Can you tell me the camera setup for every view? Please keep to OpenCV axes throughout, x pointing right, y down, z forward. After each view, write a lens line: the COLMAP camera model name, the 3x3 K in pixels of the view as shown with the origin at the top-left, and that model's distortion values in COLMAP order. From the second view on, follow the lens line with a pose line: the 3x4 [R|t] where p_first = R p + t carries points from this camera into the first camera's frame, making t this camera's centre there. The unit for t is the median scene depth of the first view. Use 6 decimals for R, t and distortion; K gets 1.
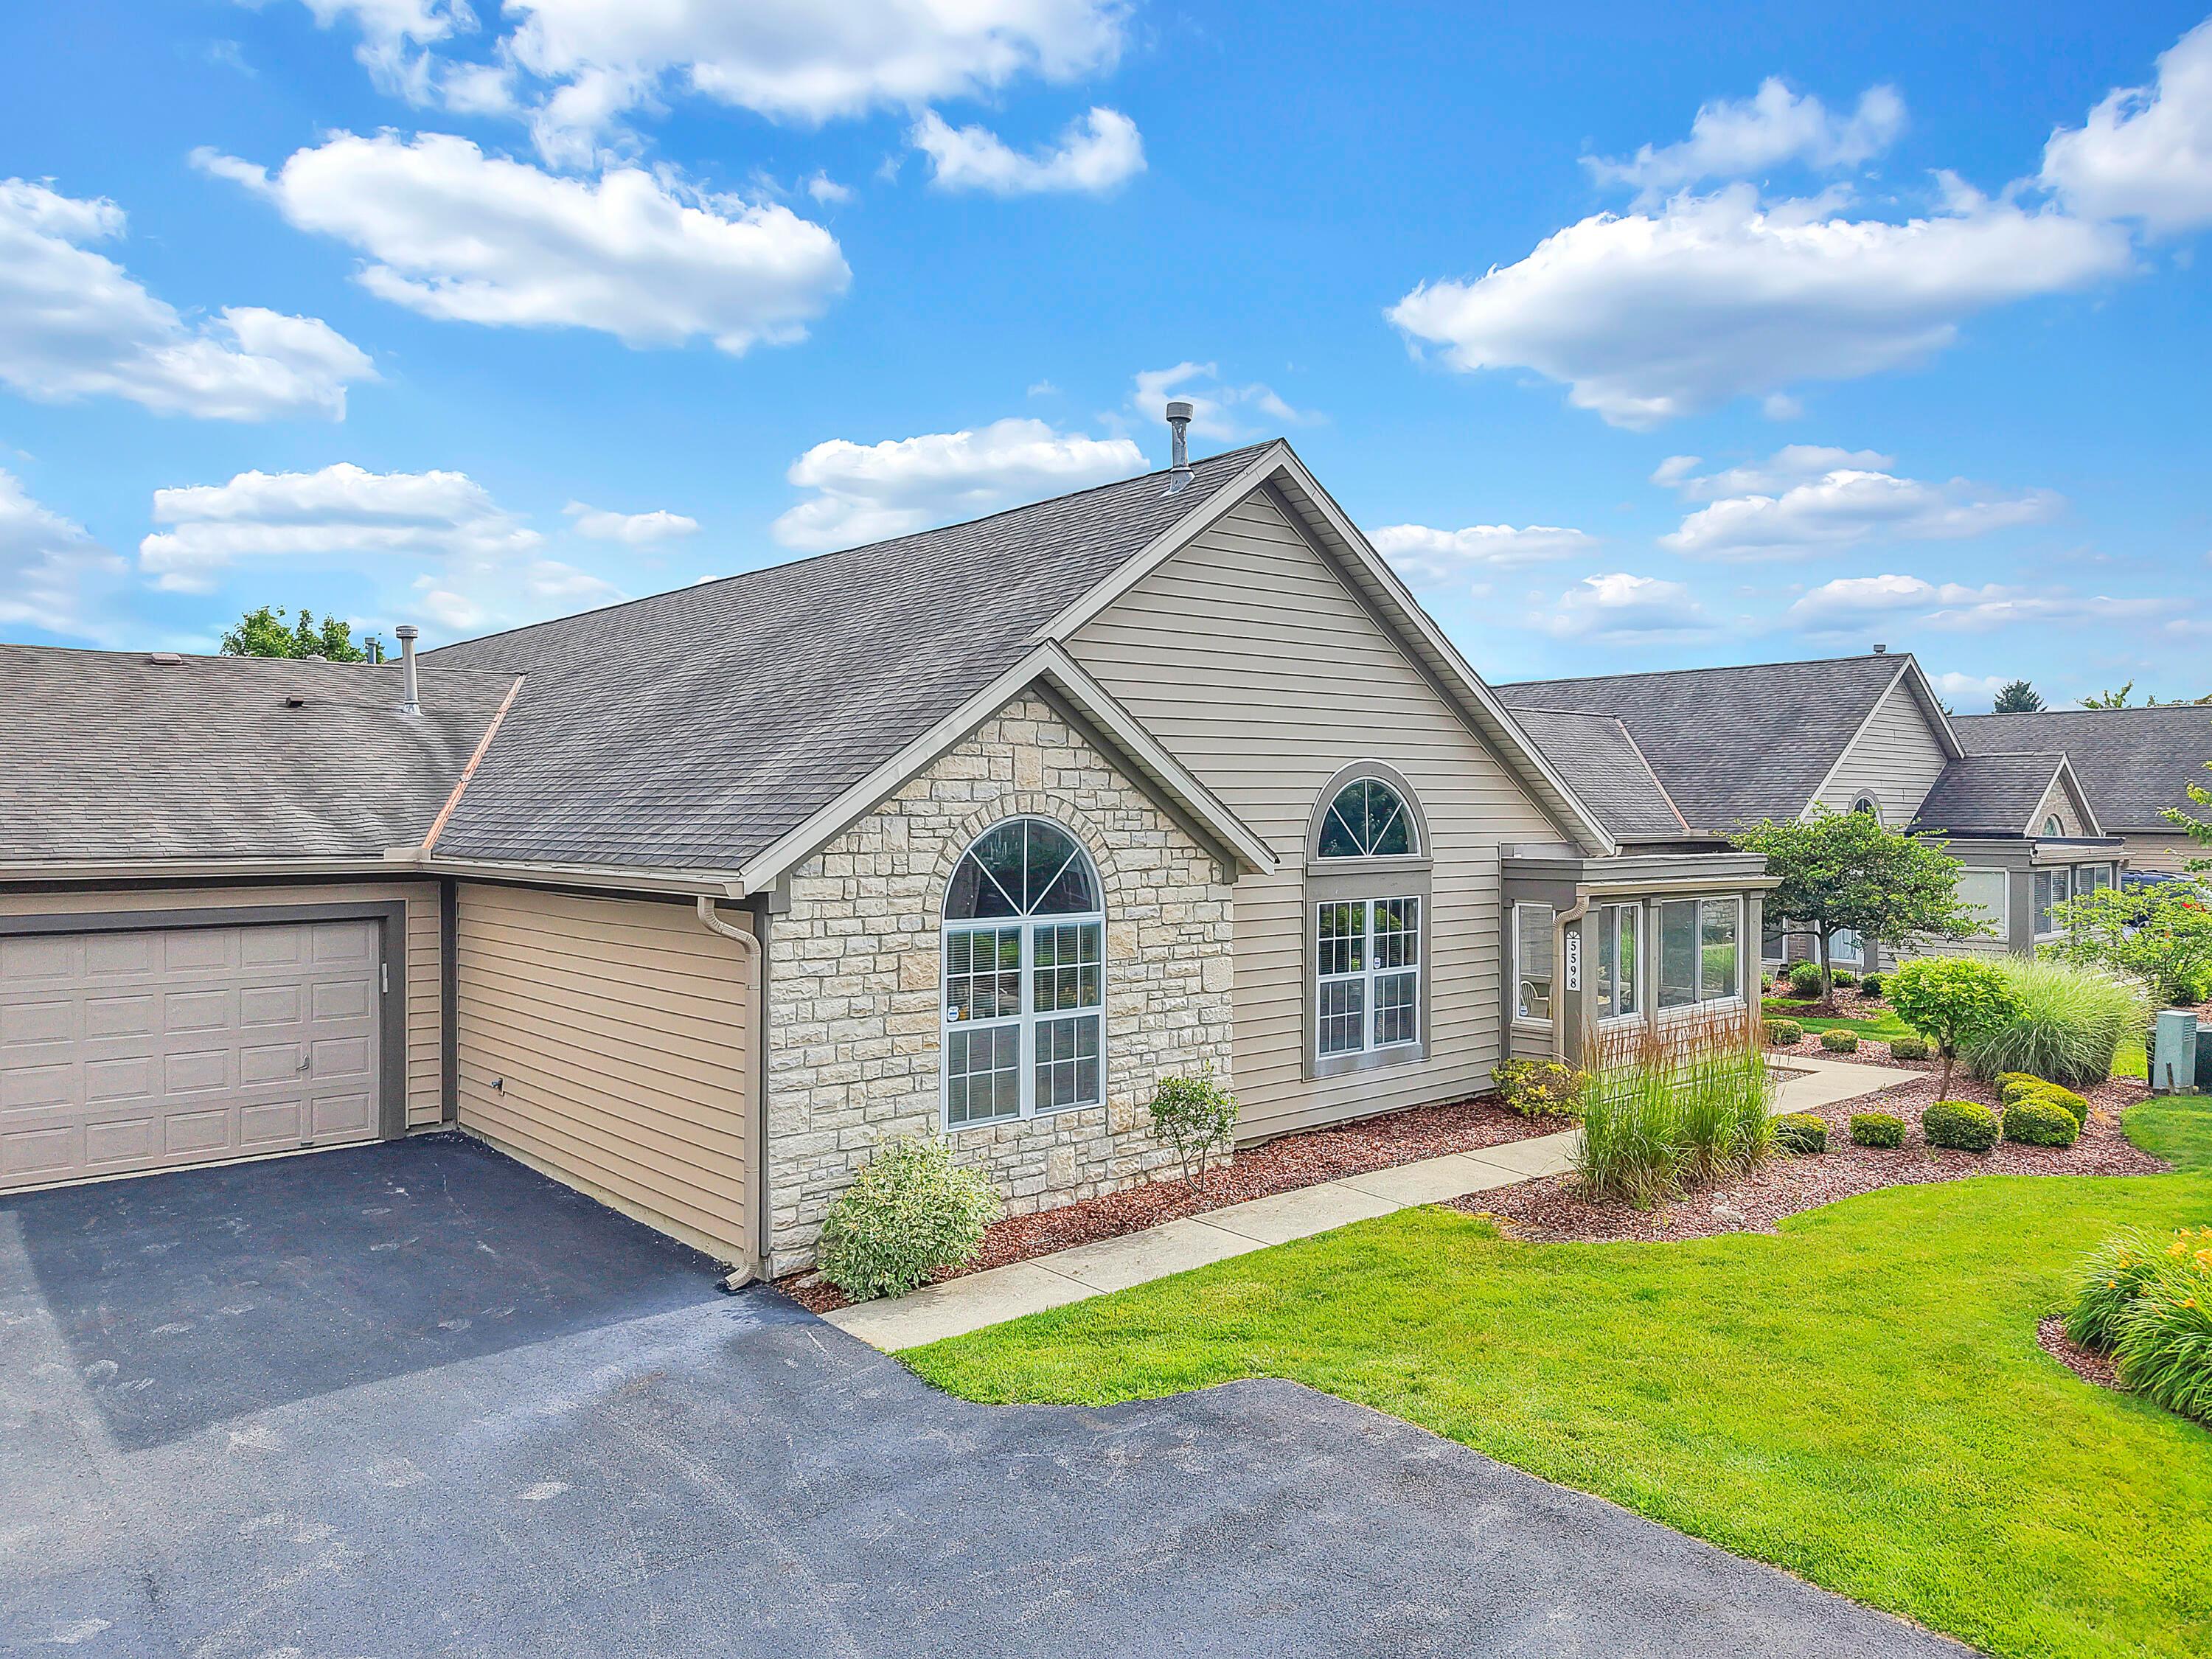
lens RADIAL K [[1535.2, 0, 1106.0], [0, 1535.2, 829.5], [0, 0, 1]] dist [0.165378, 0.000424]
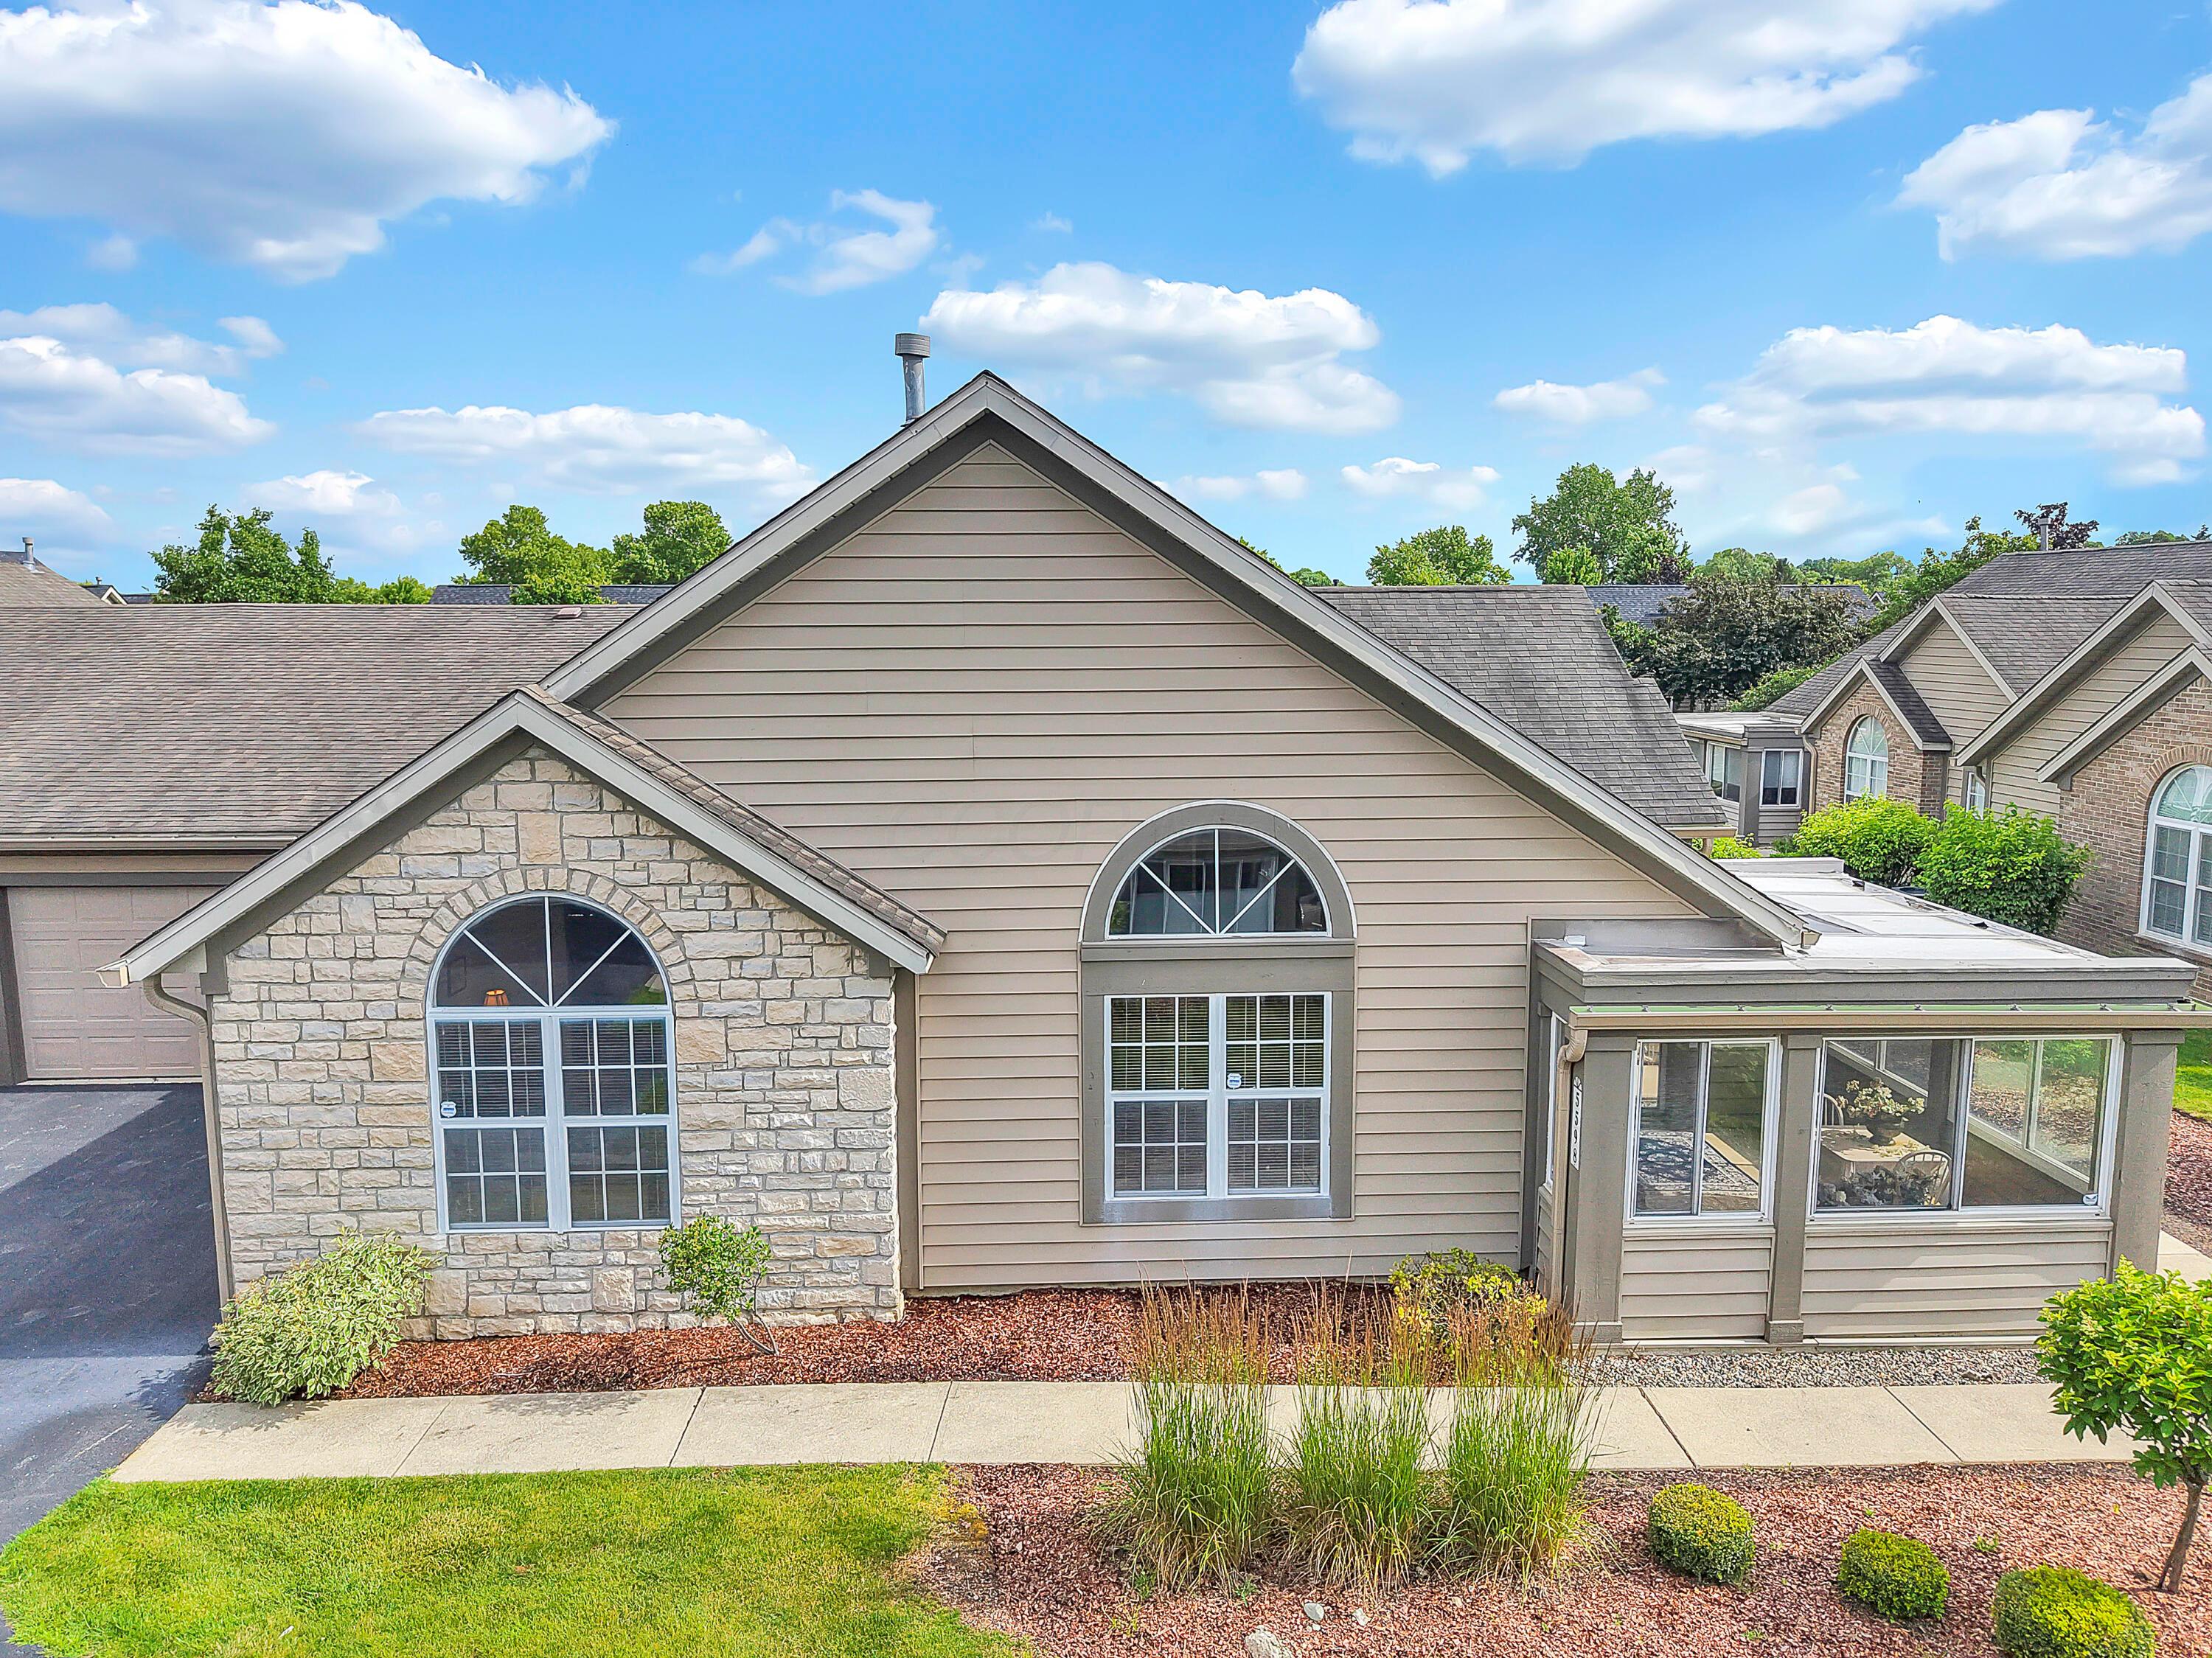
lens RADIAL K [[1536.3, 0, 1106.0], [0, 1536.3, 829.0], [0, 0, 1]] dist [0.000359, -0.001148]
pose [[0.782935, 0.085319, -0.616225, 0.708102], [-0.006970, 0.991692, 0.128449, -0.154180], [0.622064, -0.096272, 0.777025, 0.529354]]
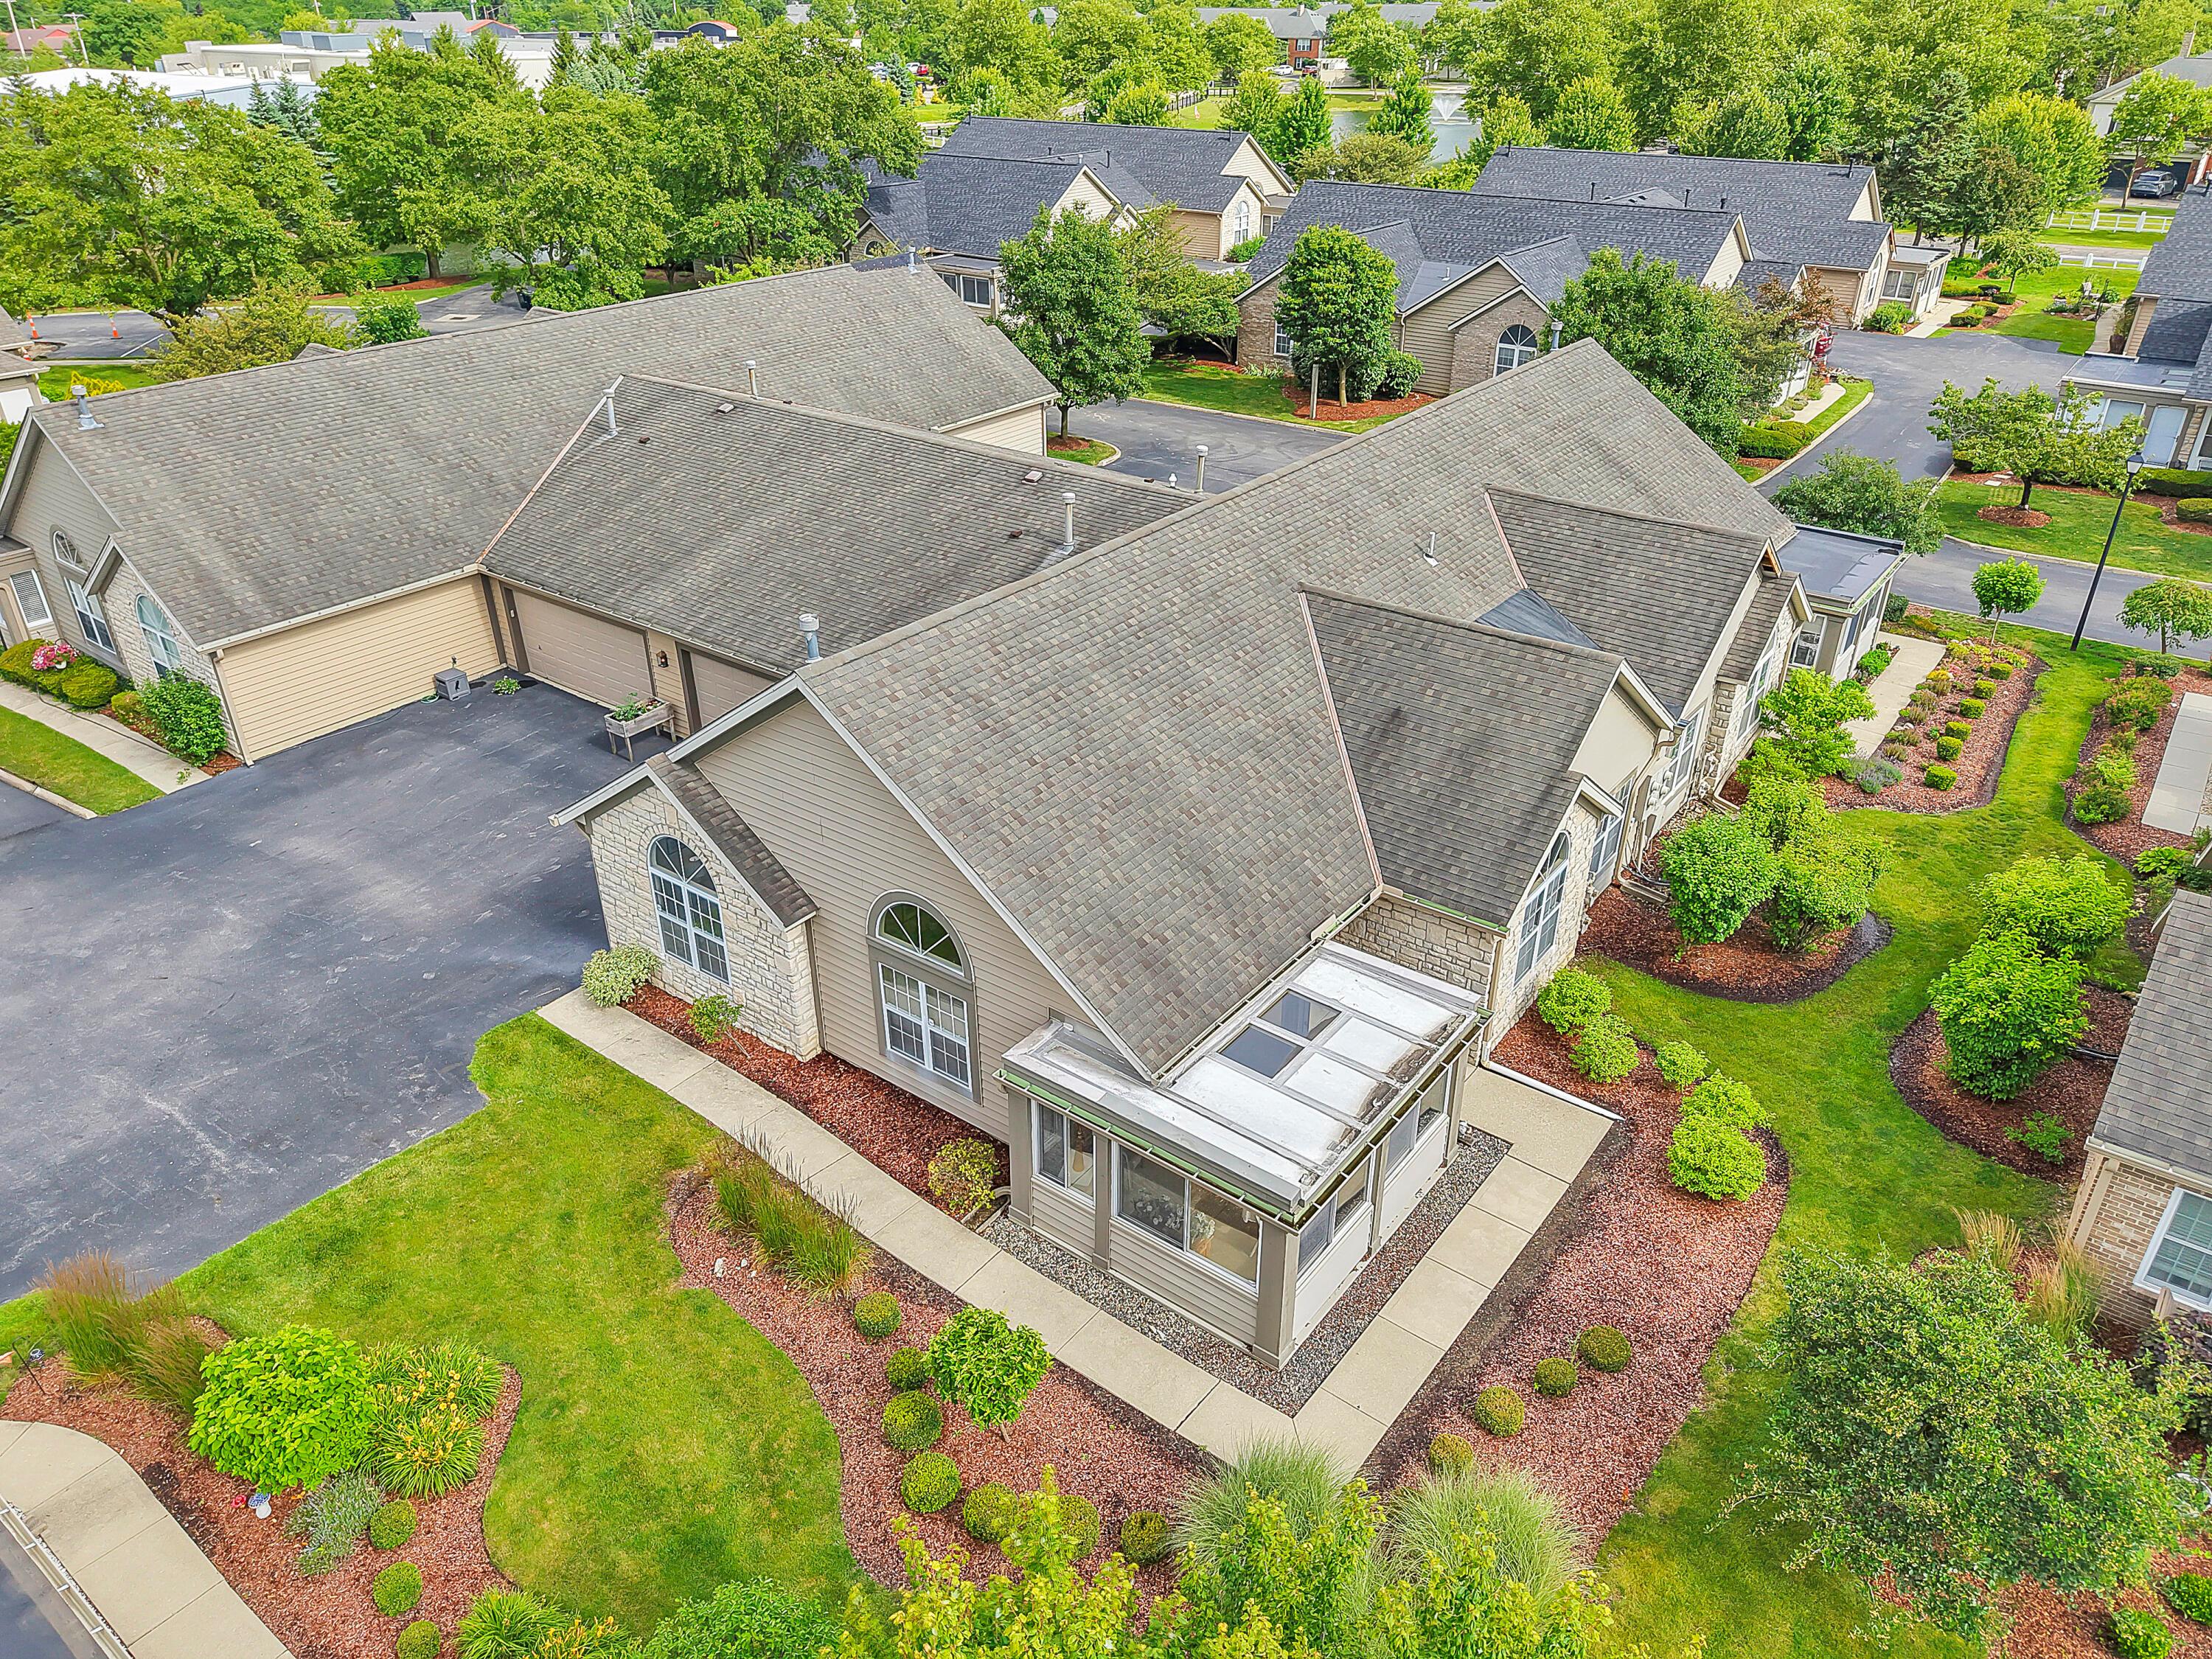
lens RADIAL K [[1536.4, 0, 1106.0], [0, 1536.4, 829.5], [0, 0, 1]] dist [0.000359, -0.001148]
pose [[0.201816, 0.477264, -0.855271, 1.637905], [-0.004927, 0.873723, 0.486398, -0.922150], [0.979411, -0.093949, 0.178683, 1.168493]]
